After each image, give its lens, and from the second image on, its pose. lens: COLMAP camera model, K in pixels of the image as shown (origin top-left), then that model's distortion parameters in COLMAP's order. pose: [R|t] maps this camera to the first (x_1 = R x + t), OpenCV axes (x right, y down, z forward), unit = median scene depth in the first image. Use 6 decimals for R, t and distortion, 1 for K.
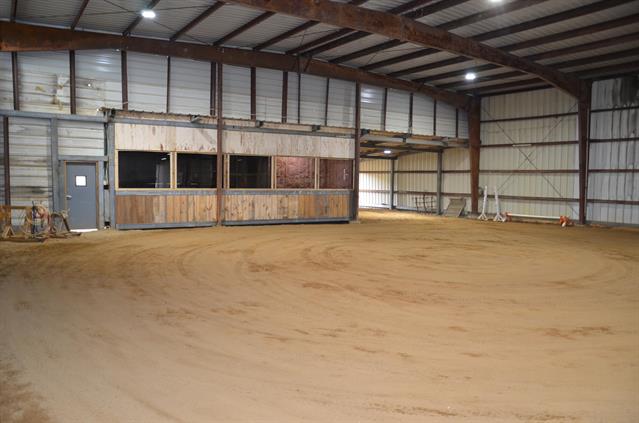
lens RADIAL K [[507.9, 0, 324.2], [0, 507.9, 210.1], [0, 0, 1]] dist [-0.078537, 0.008942]
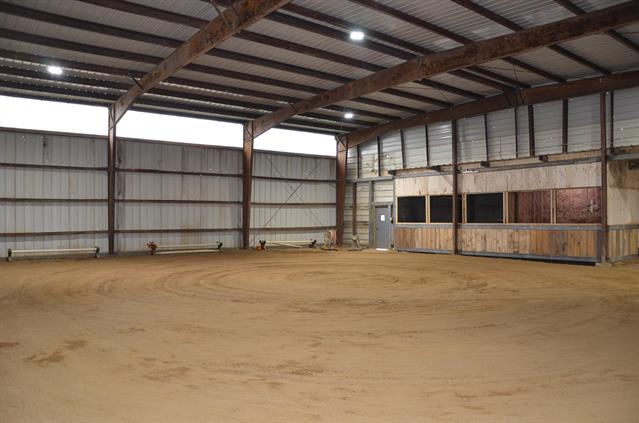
lens RADIAL K [[507.9, 0, 324.8], [0, 507.9, 213.3], [0, 0, 1]] dist [-0.078537, 0.008942]
pose [[0.097408, -0.020814, -0.995027, 0.948435], [-0.048257, 0.998507, -0.025611, -0.019794], [0.994074, 0.050512, 0.096258, 0.571657]]
